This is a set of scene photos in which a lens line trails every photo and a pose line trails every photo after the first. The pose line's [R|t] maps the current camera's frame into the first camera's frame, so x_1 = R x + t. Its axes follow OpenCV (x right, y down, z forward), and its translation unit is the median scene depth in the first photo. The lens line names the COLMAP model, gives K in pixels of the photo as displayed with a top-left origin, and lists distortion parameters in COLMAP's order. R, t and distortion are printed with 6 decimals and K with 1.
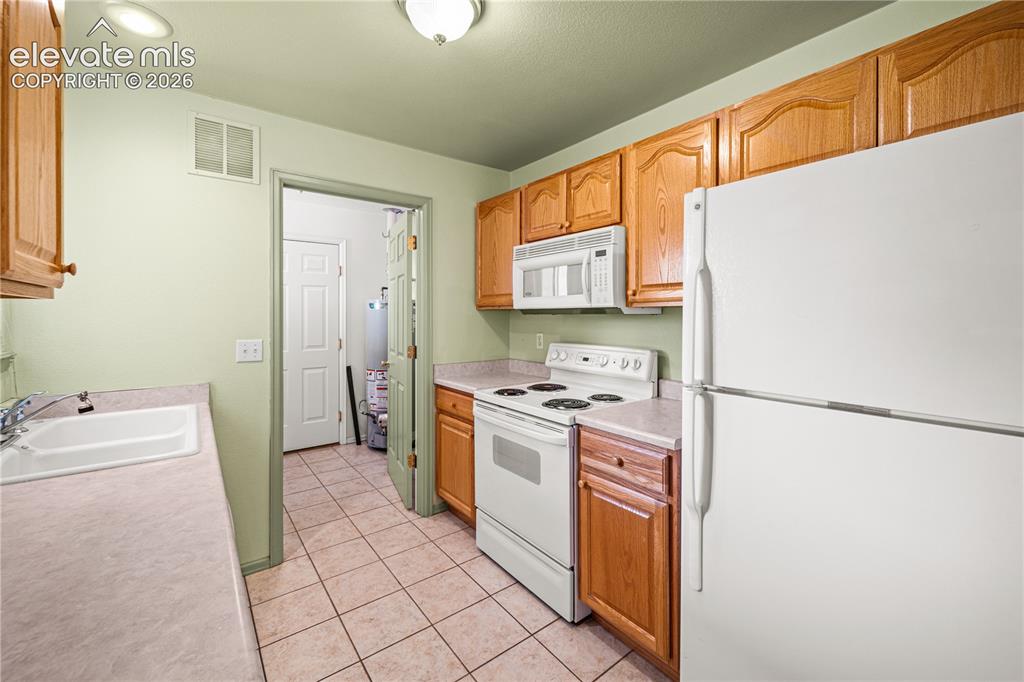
lens RADIAL K [[421.0, 0, 510.8], [0, 421.0, 316.1], [0, 0, 1]] dist [0.000686, -0.000131]
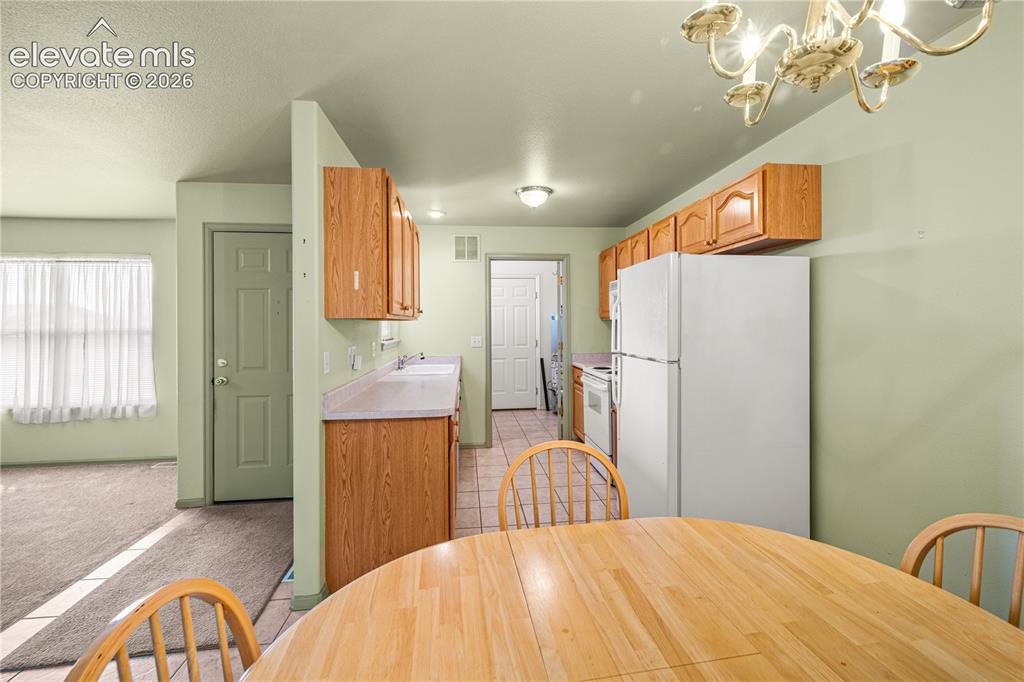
lens RADIAL K [[430.8, 0, 516.4], [0, 430.8, 323.1], [0, 0, 1]] dist [0.000385, -0.000009]
pose [[0.861288, -0.009349, -0.508031, 0.621950], [0.006956, 0.999954, -0.006608, 0.004864], [0.508070, 0.002158, 0.861313, -0.724325]]
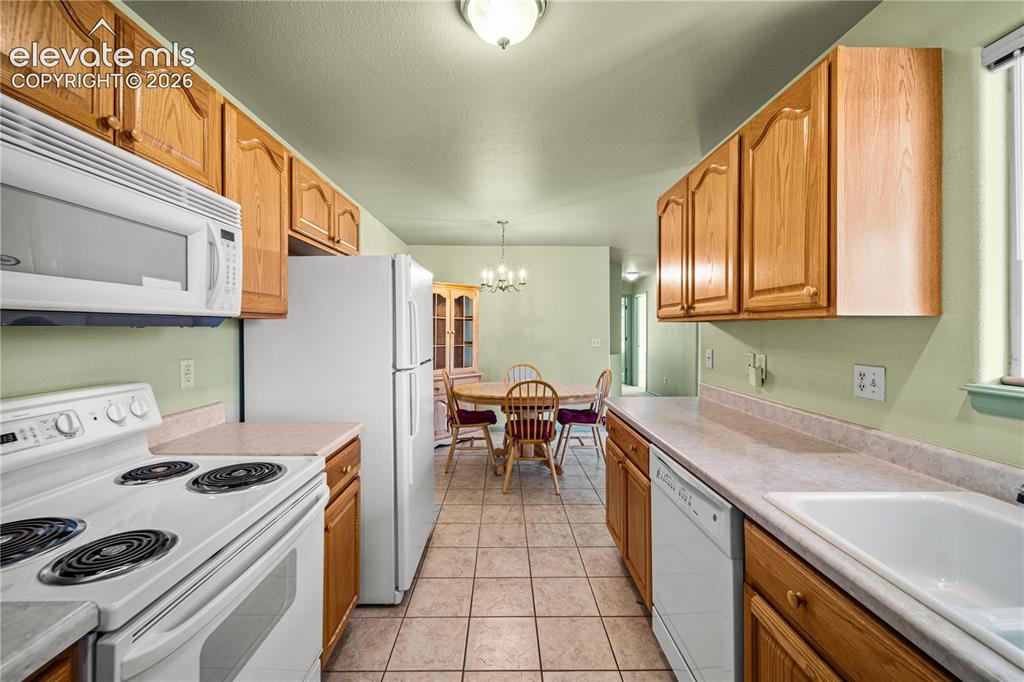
lens RADIAL K [[416.7, 0, 503.2], [0, 416.7, 322.8], [0, 0, 1]] dist [-0.001983, -0.000043]
pose [[-0.797109, 0.003430, 0.603826, -0.479983], [-0.000508, 0.999980, -0.006351, -0.005665], [-0.603835, -0.005369, -0.797091, 1.135854]]
